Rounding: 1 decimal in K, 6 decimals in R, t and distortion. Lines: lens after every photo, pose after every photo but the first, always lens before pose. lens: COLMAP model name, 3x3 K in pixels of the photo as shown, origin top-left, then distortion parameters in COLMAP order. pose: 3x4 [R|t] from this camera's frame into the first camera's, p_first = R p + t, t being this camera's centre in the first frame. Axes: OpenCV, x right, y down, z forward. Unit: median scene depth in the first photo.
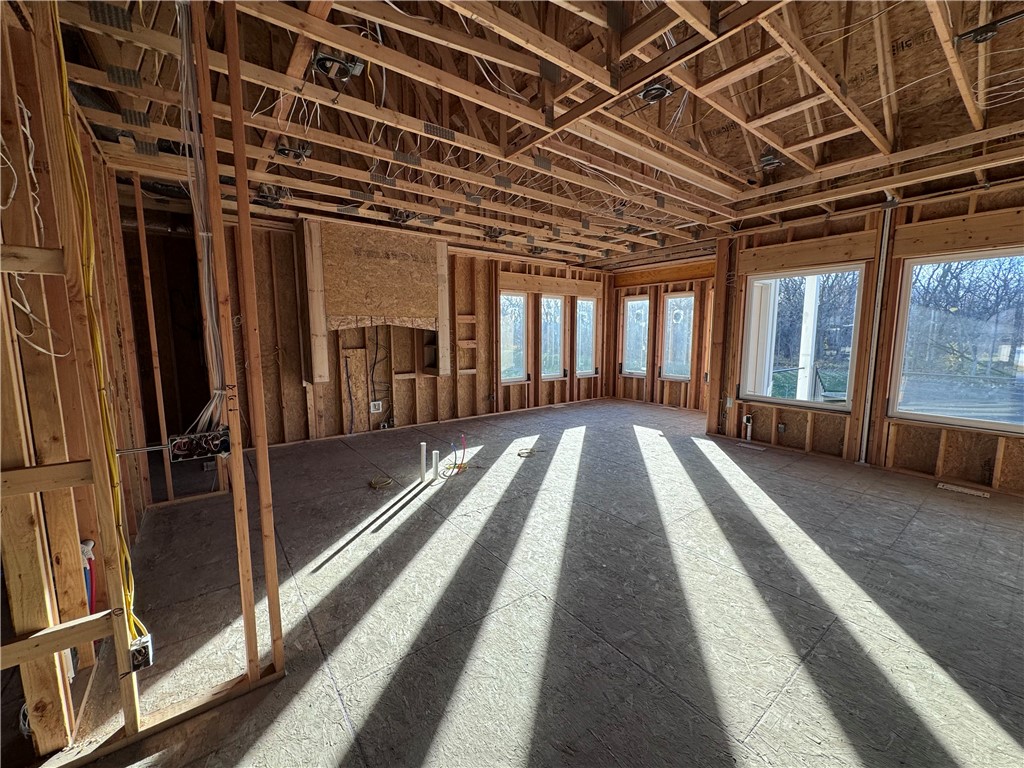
lens RADIAL K [[408.0, 0, 512.0], [0, 408.0, 384.0], [0, 0, 1]] dist [0.000386, 0.000171]
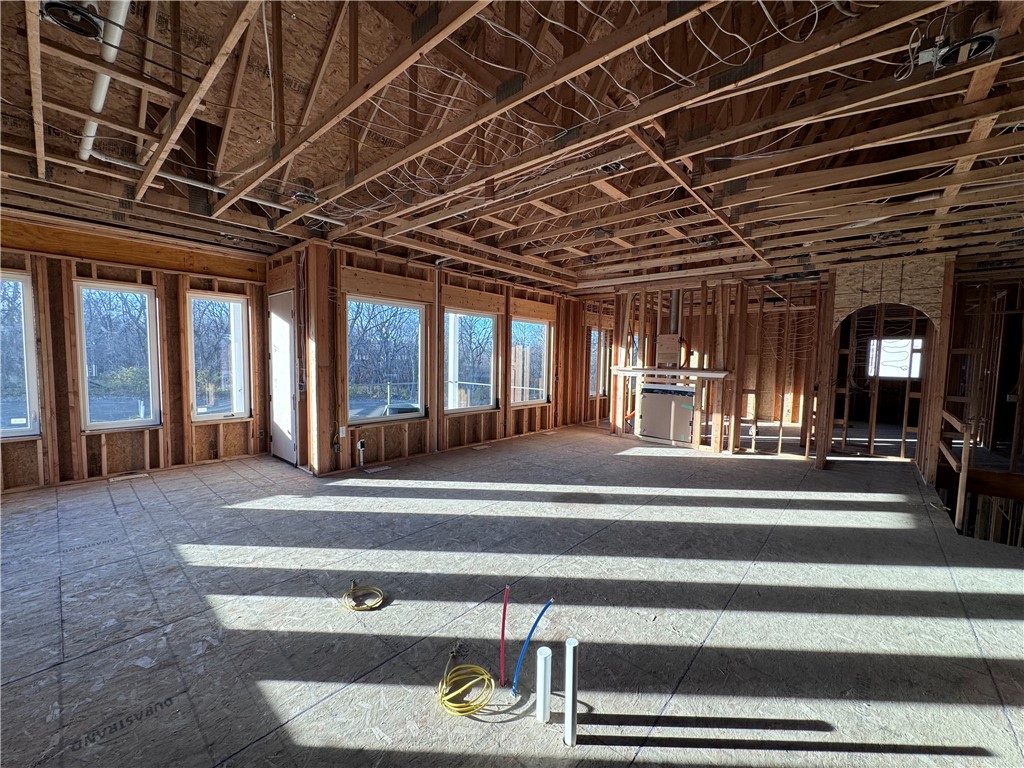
lens RADIAL K [[408.0, 0, 512.0], [0, 408.0, 384.0], [0, 0, 1]] dist [0.000386, 0.000171]
pose [[-0.194015, -0.070613, 0.978454, -0.489431], [0.099743, 0.990817, 0.091282, -0.123504], [-0.975915, 0.115304, -0.185190, 0.936831]]
